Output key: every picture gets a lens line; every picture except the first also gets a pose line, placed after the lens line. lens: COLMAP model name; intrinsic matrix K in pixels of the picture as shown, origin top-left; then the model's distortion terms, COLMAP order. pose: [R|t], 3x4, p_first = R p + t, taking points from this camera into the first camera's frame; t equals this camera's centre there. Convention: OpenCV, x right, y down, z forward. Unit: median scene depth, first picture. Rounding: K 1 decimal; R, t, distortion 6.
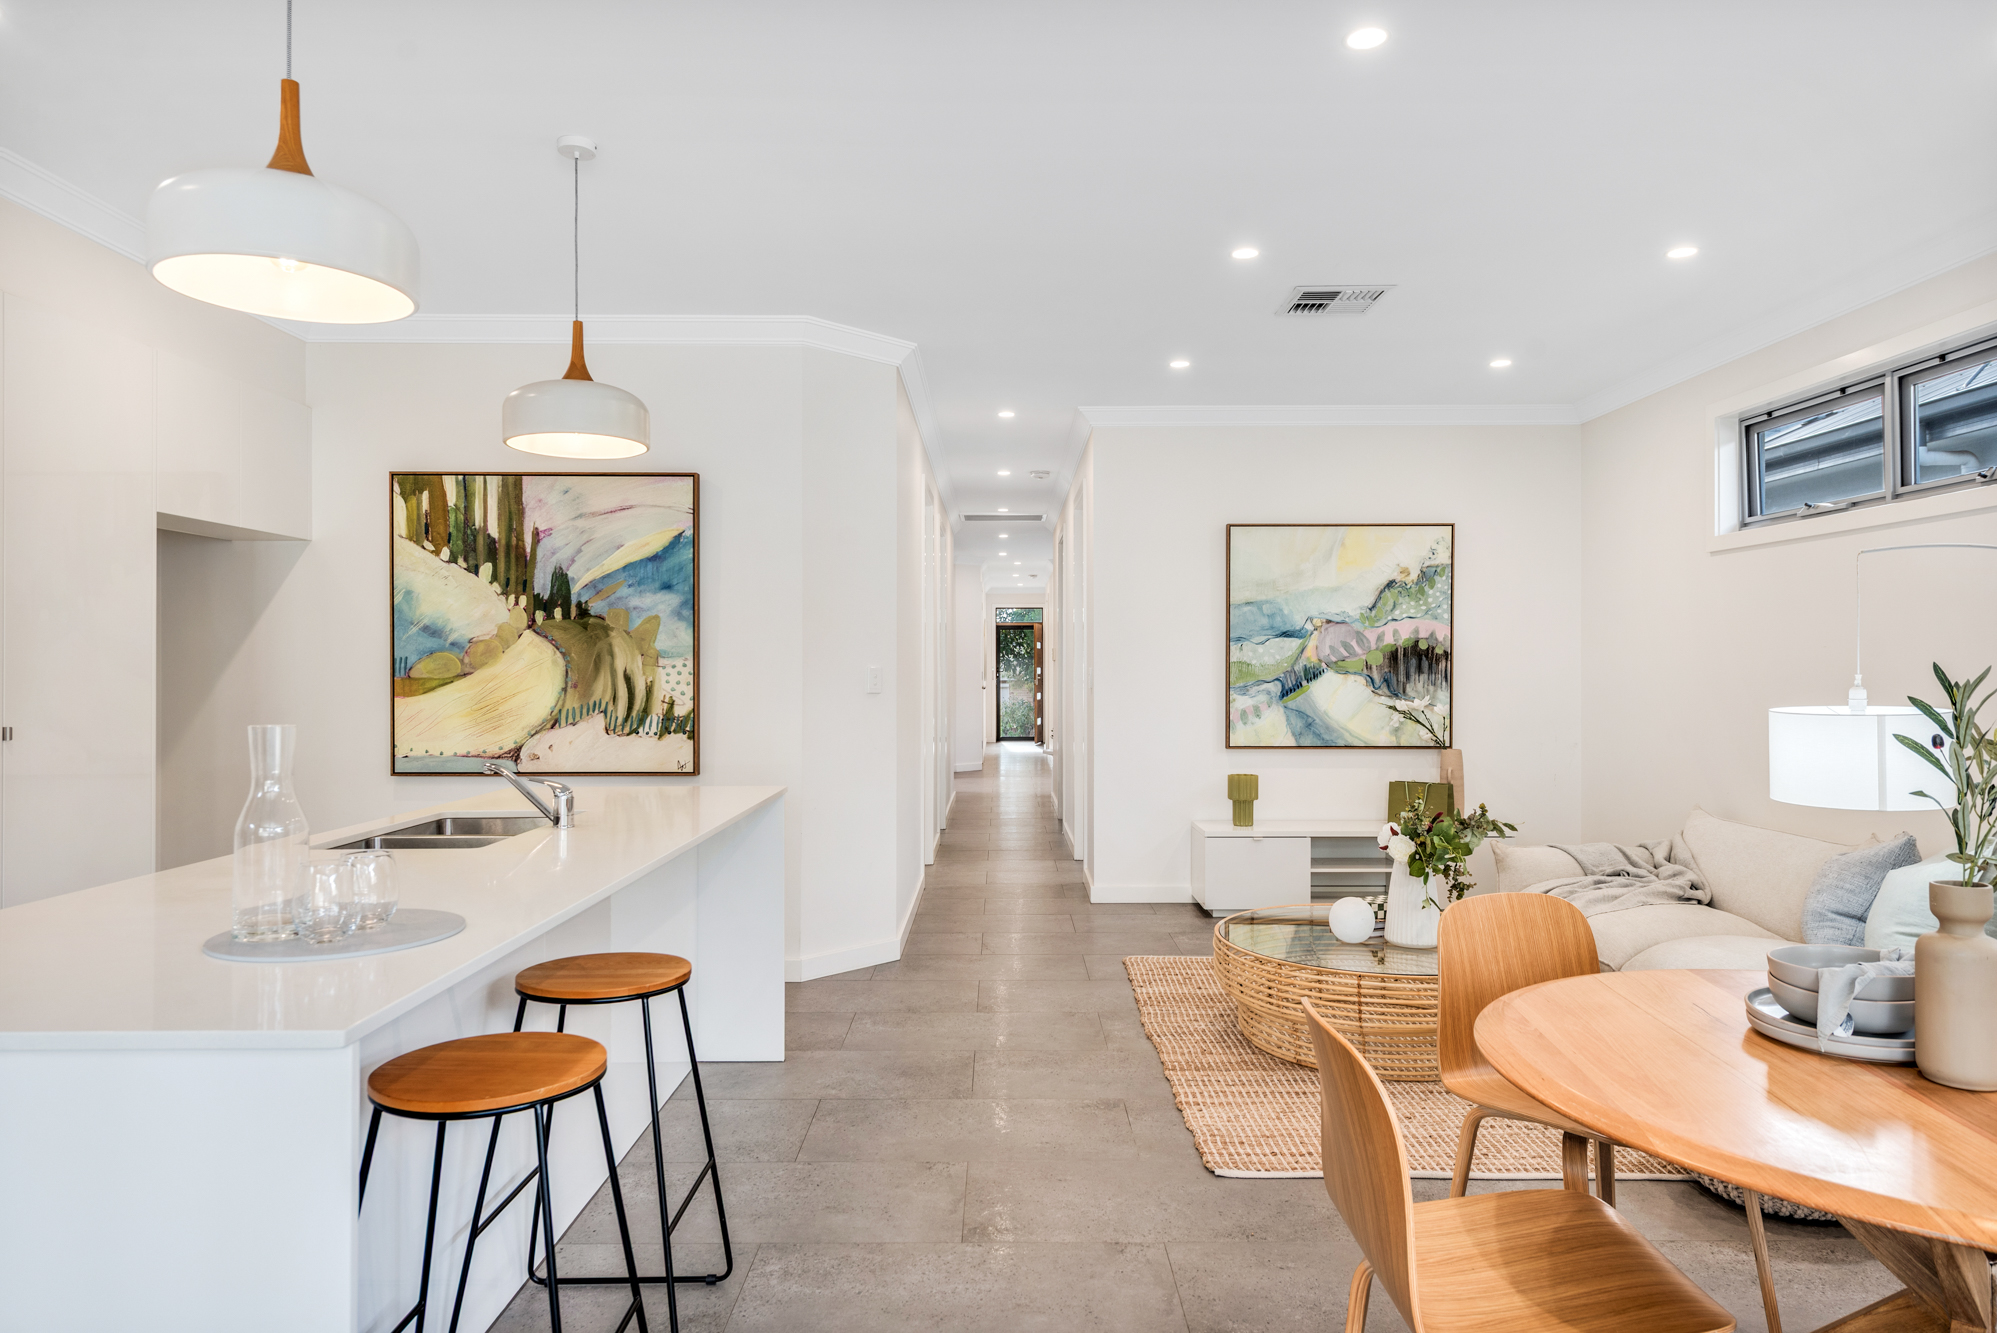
lens RADIAL K [[1082.9, 0, 997.3], [0, 1082.9, 662.6], [0, 0, 1]] dist [-0.003381, 0.000488]
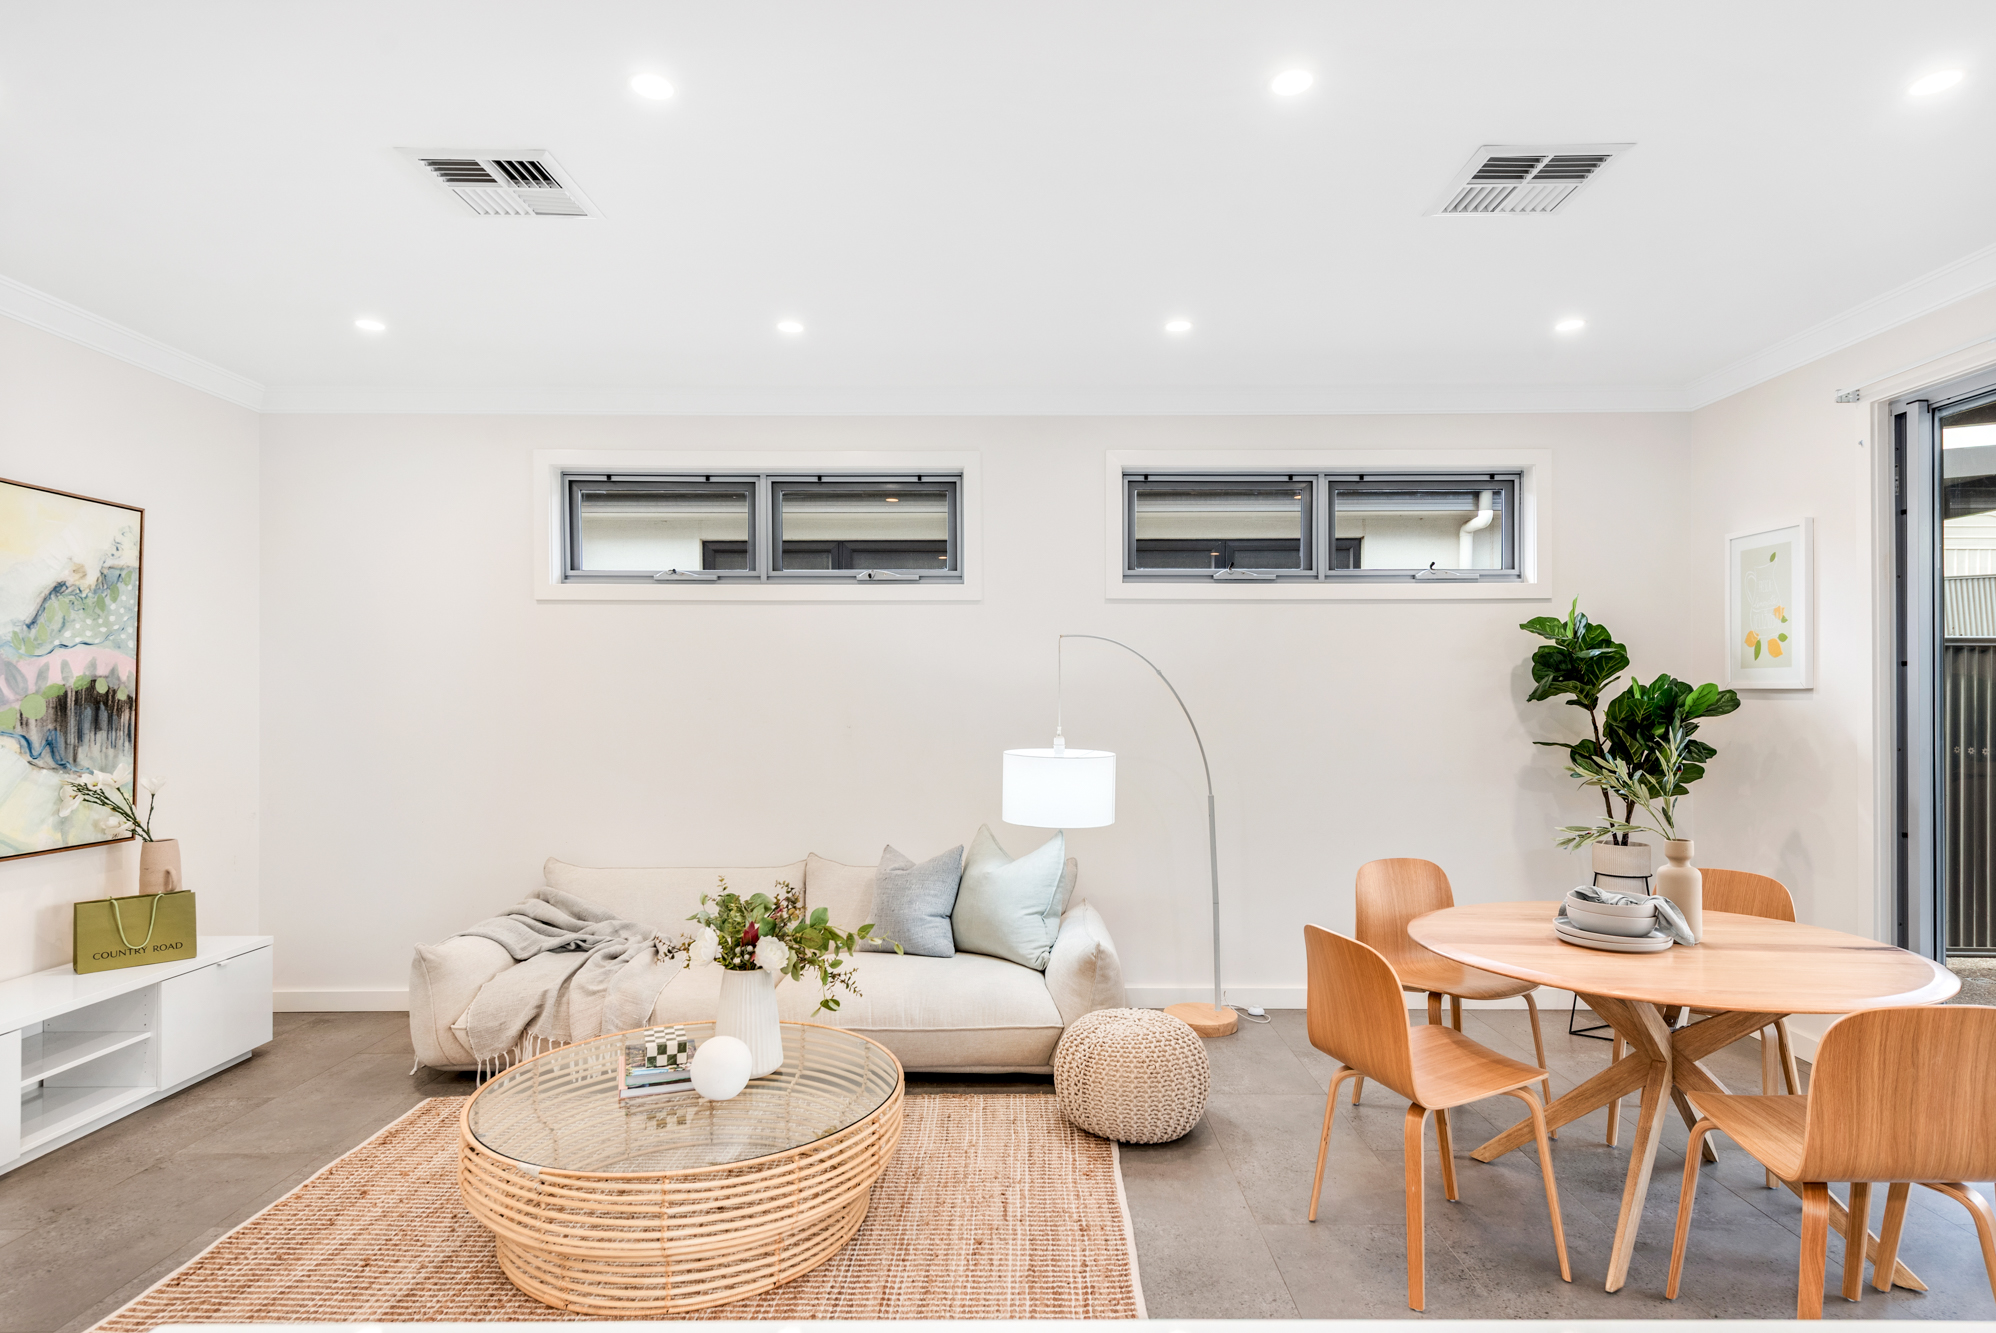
lens RADIAL K [[1012.8, 0, 1020.8], [0, 1012.8, 693.8], [0, 0, 1]] dist [-0.006323, -0.000886]
pose [[0.029127, 0.008397, 0.999540, -0.197137], [-0.002055, 0.999963, -0.008341, -0.008077], [-0.999574, -0.001811, 0.029143, 0.429671]]
